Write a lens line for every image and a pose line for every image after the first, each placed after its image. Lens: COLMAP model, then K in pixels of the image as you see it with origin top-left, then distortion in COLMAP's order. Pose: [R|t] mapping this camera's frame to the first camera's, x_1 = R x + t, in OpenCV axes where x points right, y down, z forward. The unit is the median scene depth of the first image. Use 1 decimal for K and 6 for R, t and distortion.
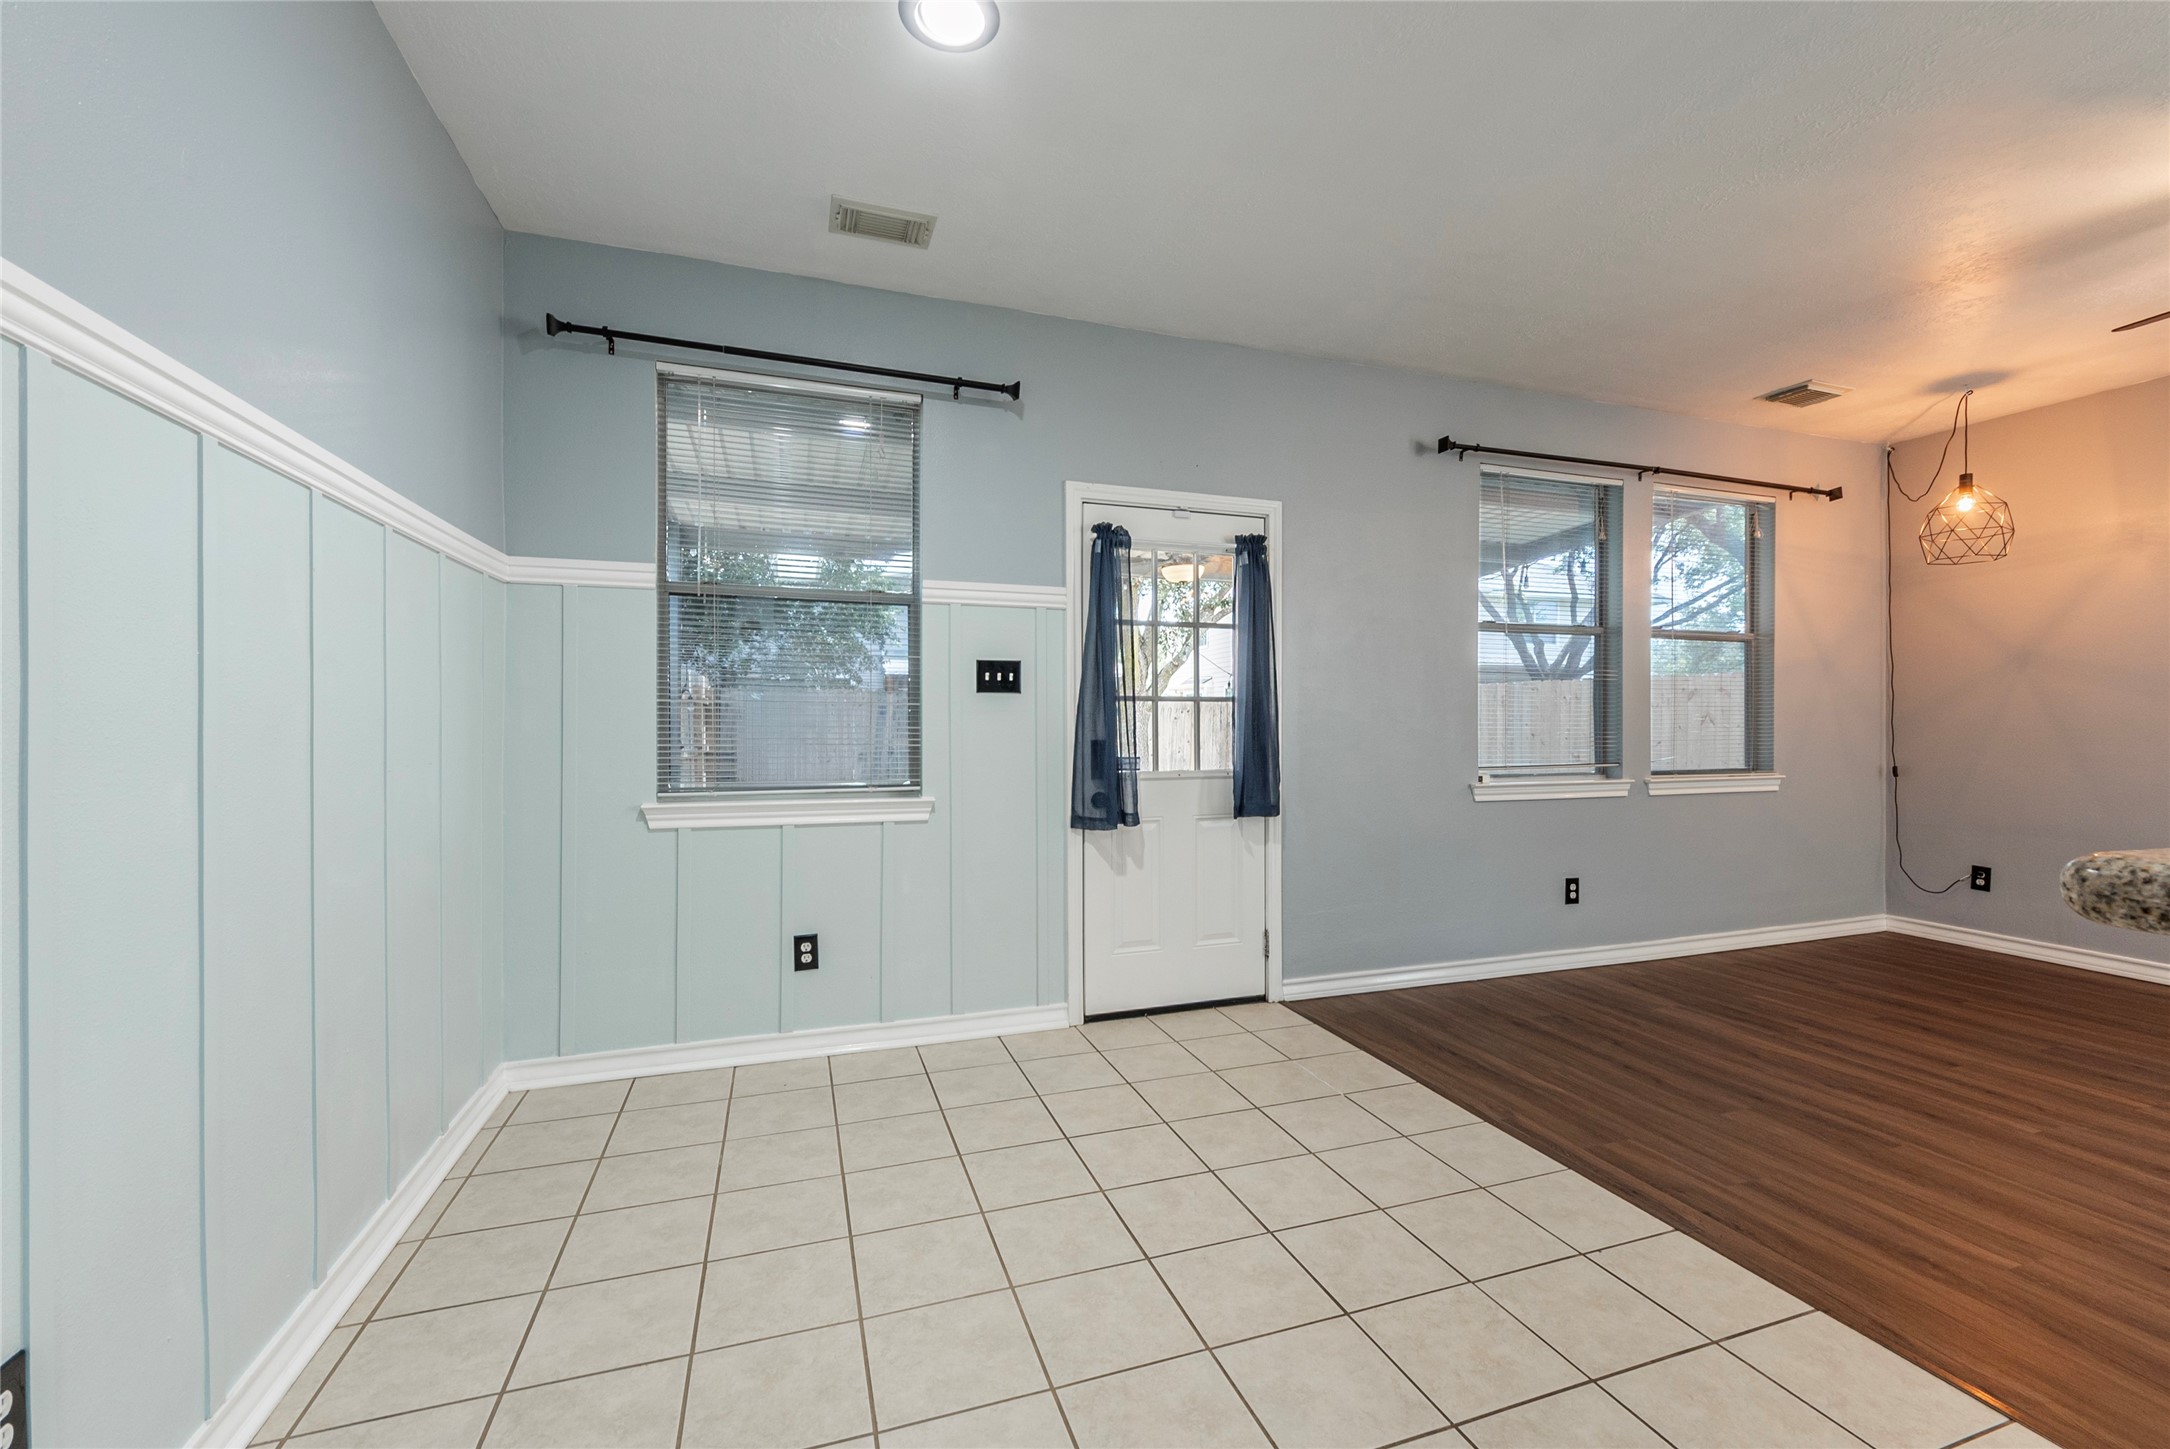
lens RADIAL K [[894.5, 0, 1085.0], [0, 894.5, 724.5], [0, 0, 1]] dist [-0.008576, -0.000030]
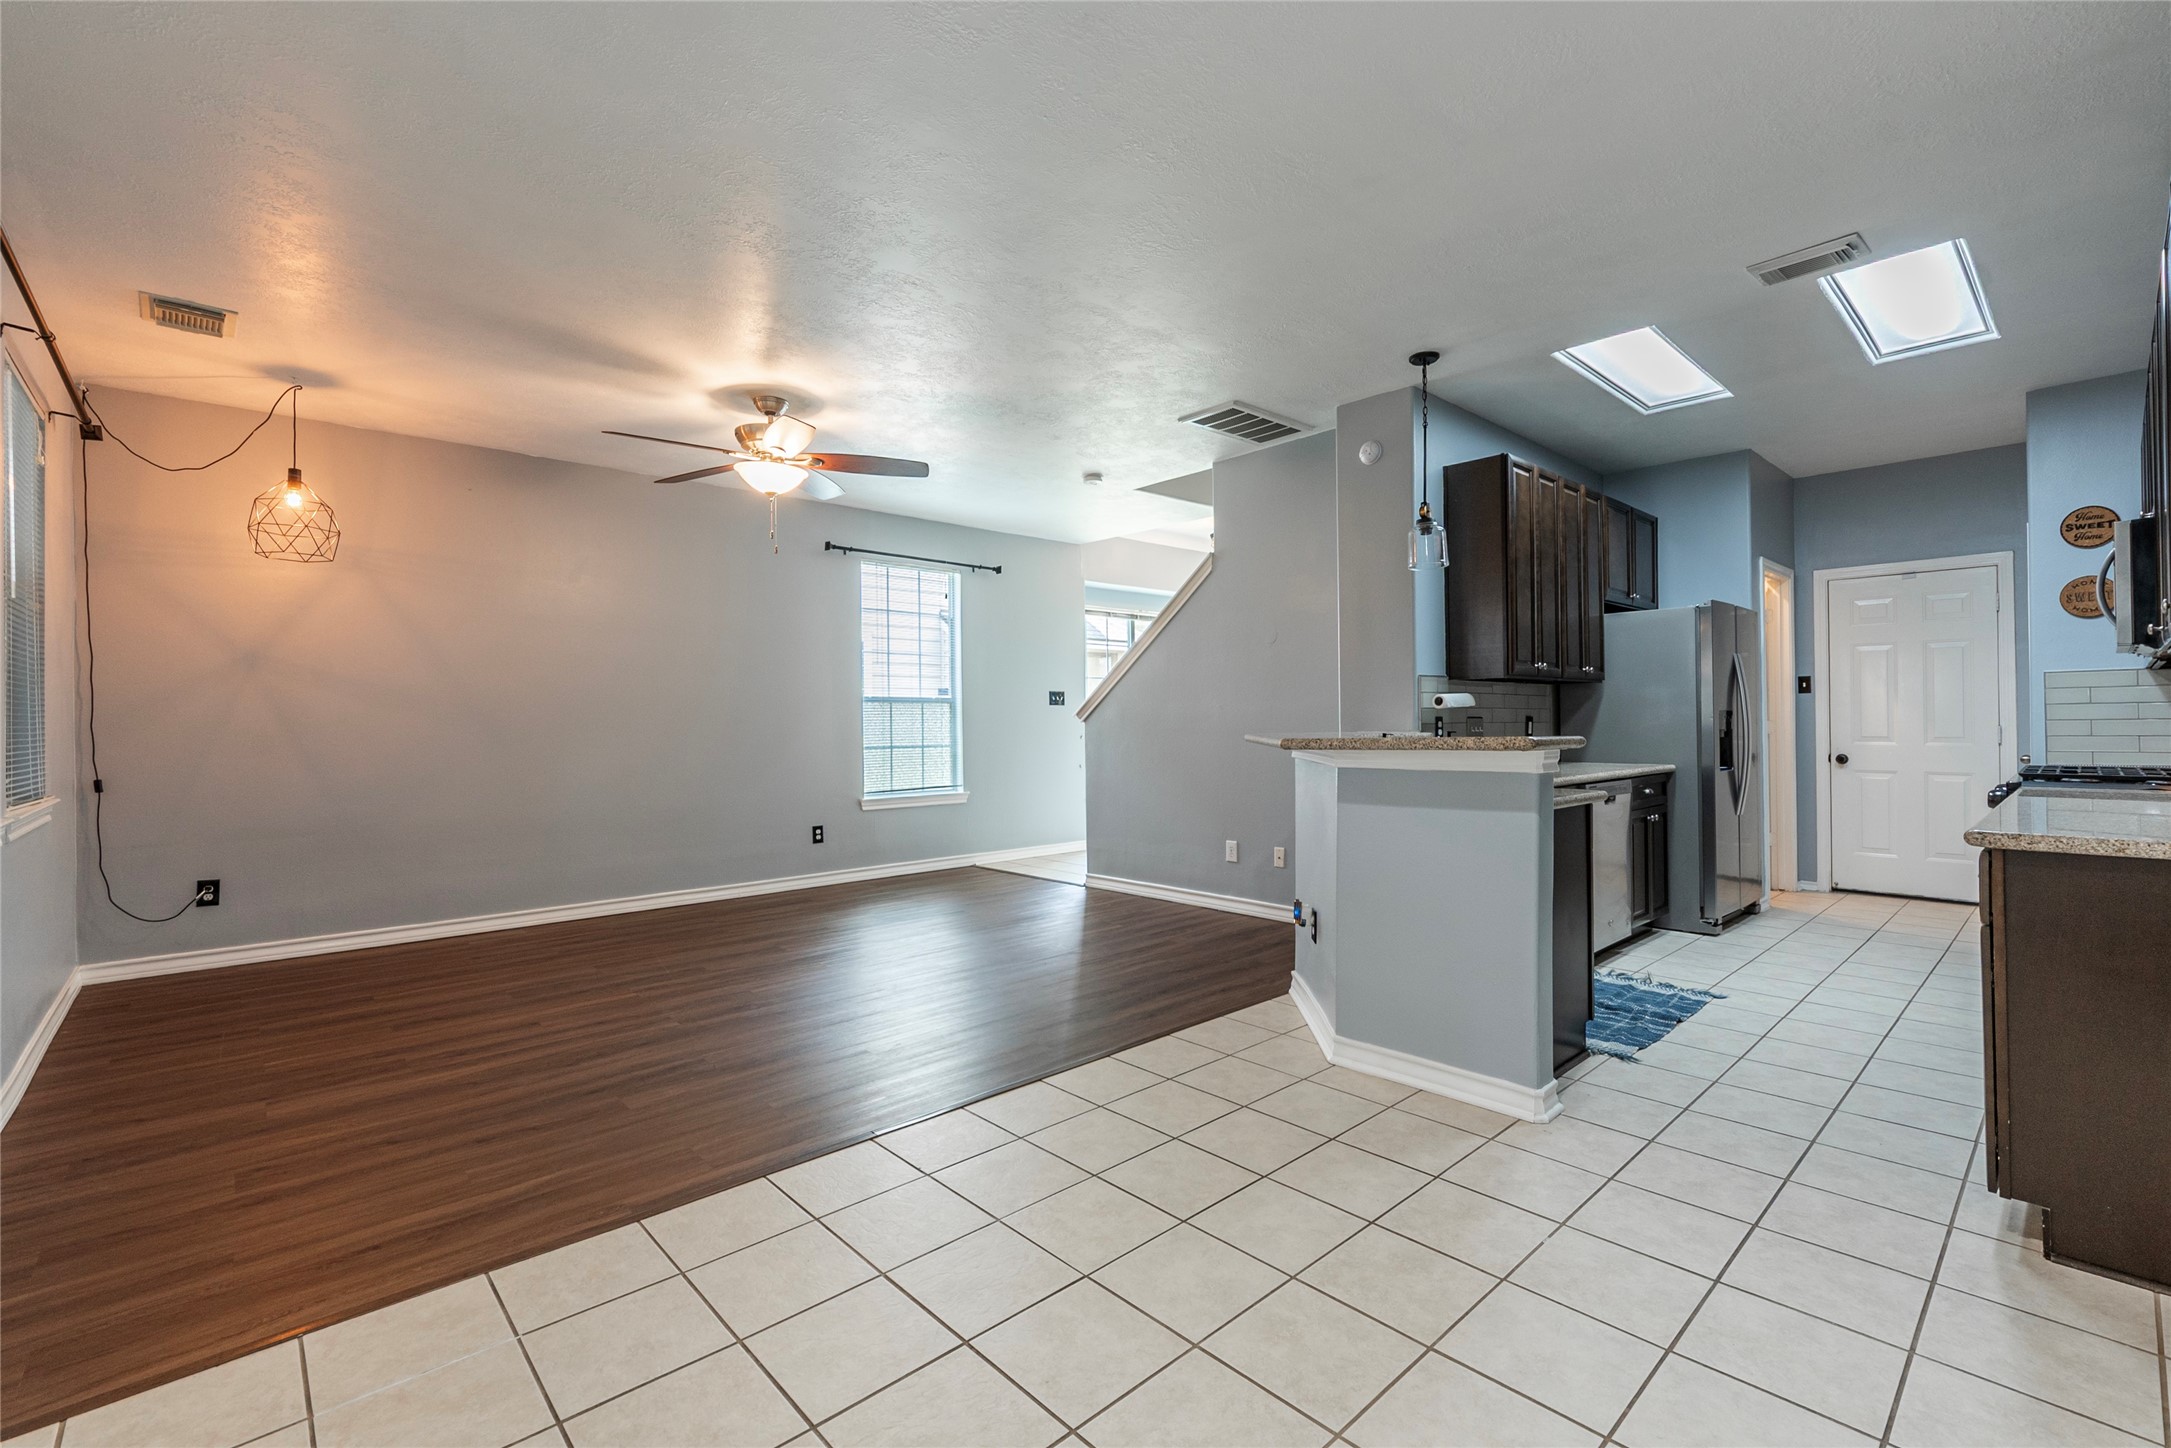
lens RADIAL K [[944.4, 0, 1106.7], [0, 944.4, 714.5], [0, 0, 1]] dist [0.001710, 0.000322]
pose [[-0.416244, 0.007032, 0.909226, -0.414455], [0.011391, 0.999932, -0.002519, -0.000727], [-0.909182, 0.009308, -0.416296, 0.805059]]
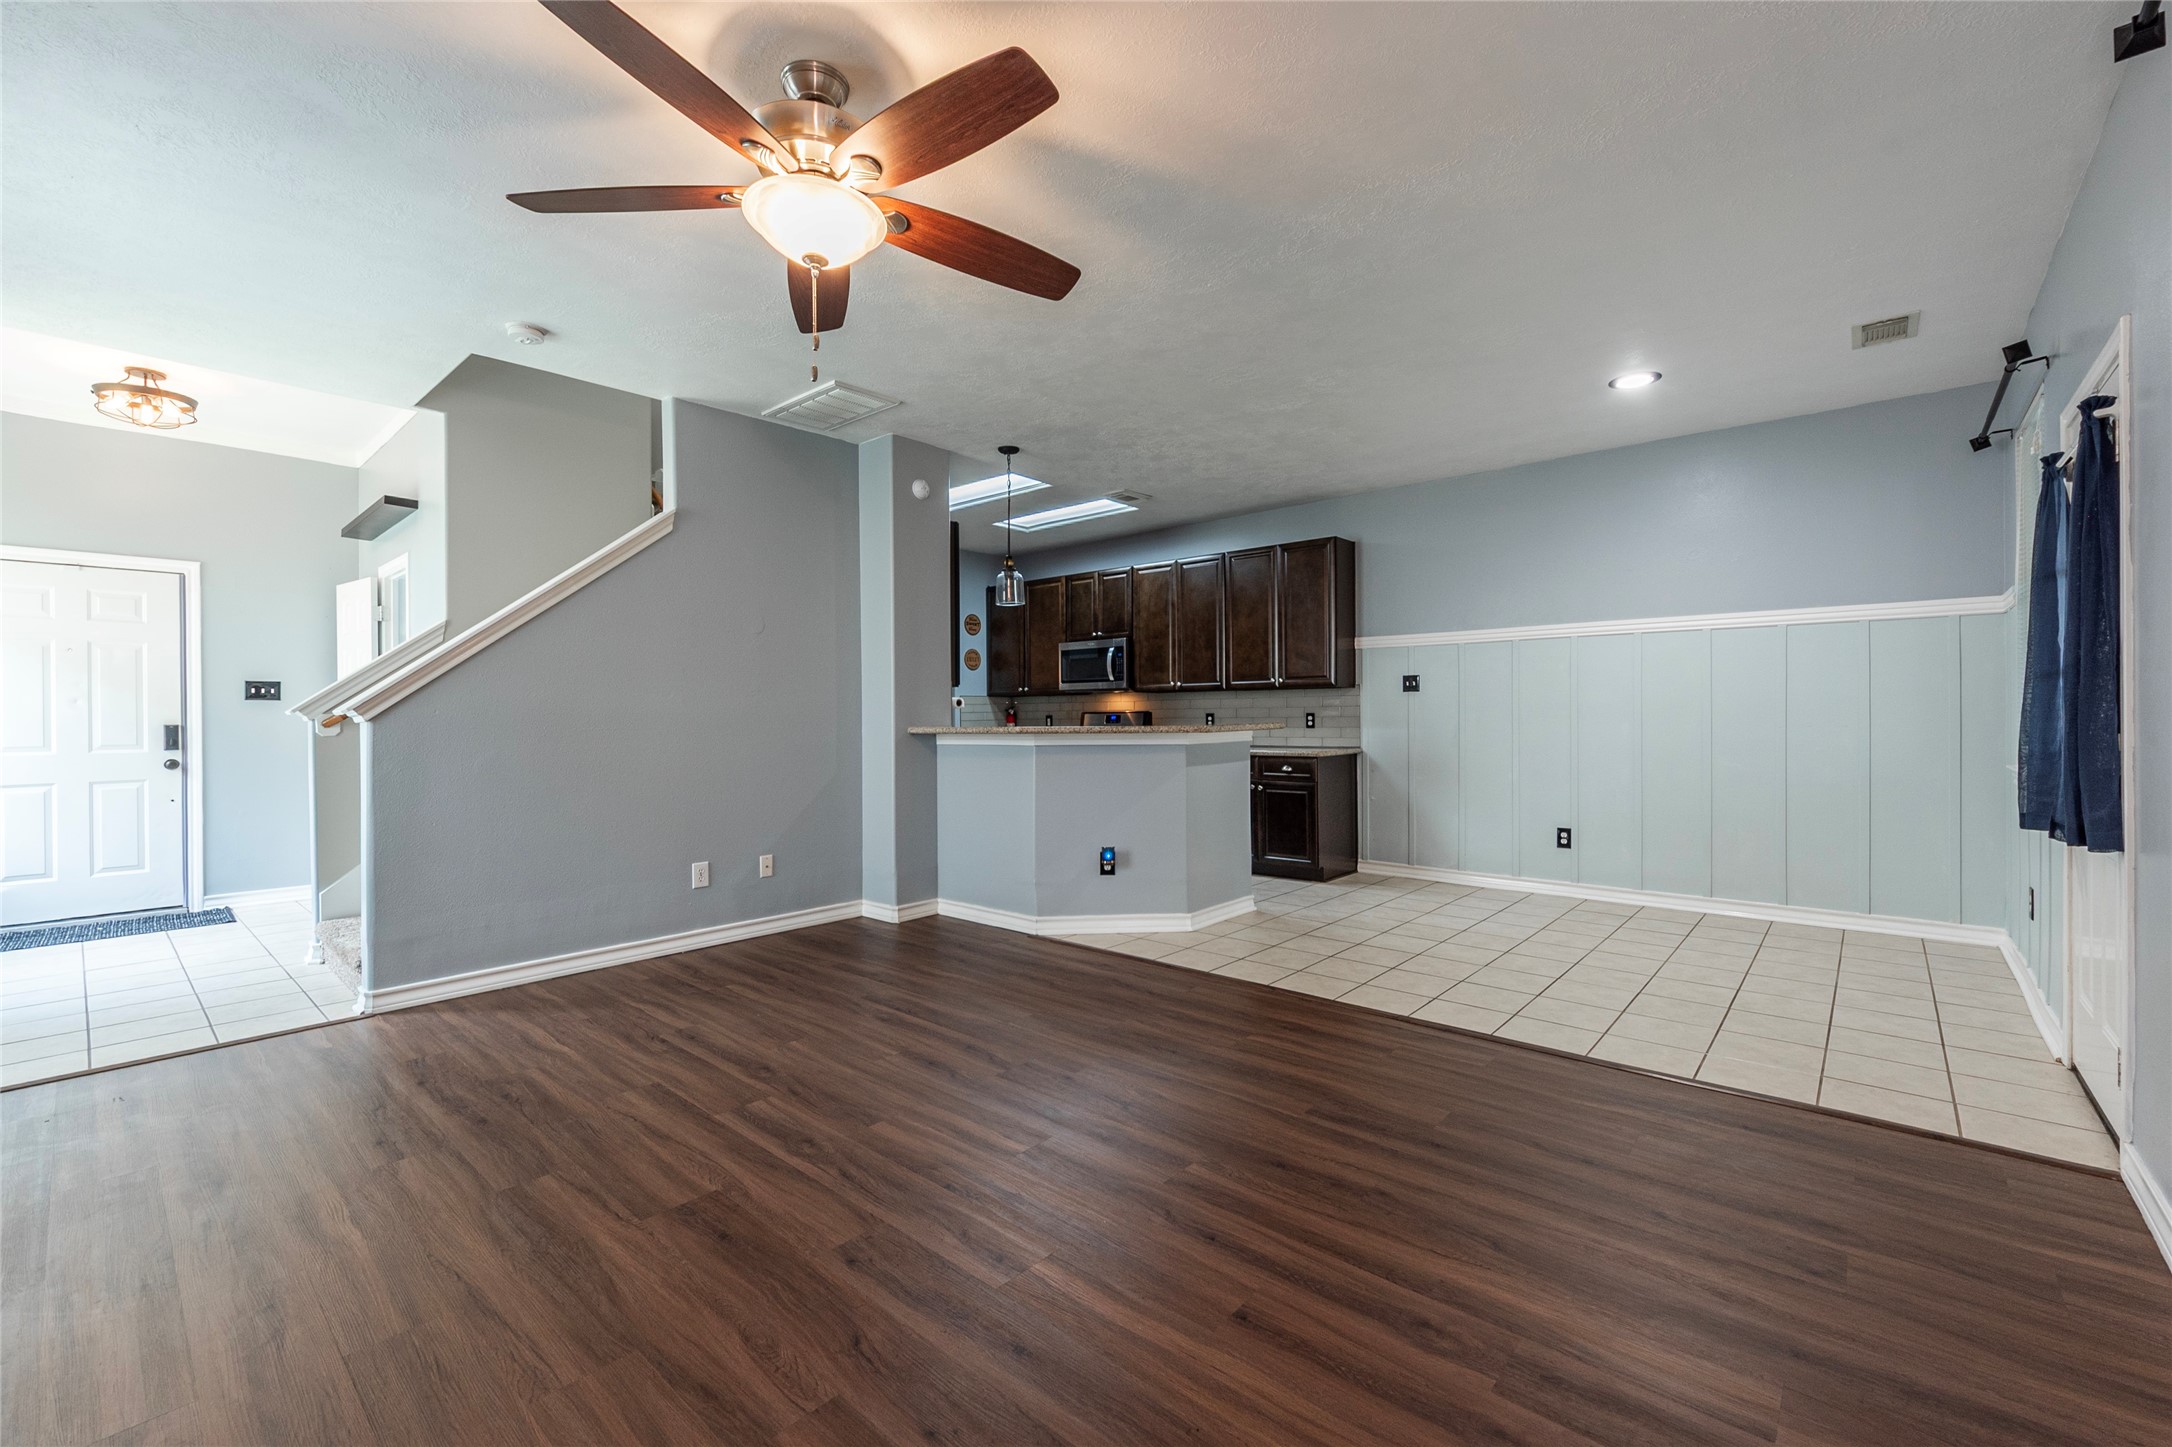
lens RADIAL K [[895.3, 0, 1086.0], [0, 895.3, 723.5], [0, 0, 1]] dist [-0.008576, -0.000030]
pose [[-0.868567, 0.013799, -0.495379, 1.289946], [0.009861, 0.999896, 0.010563, 0.005565], [0.495473, 0.004289, -0.868613, 1.385854]]
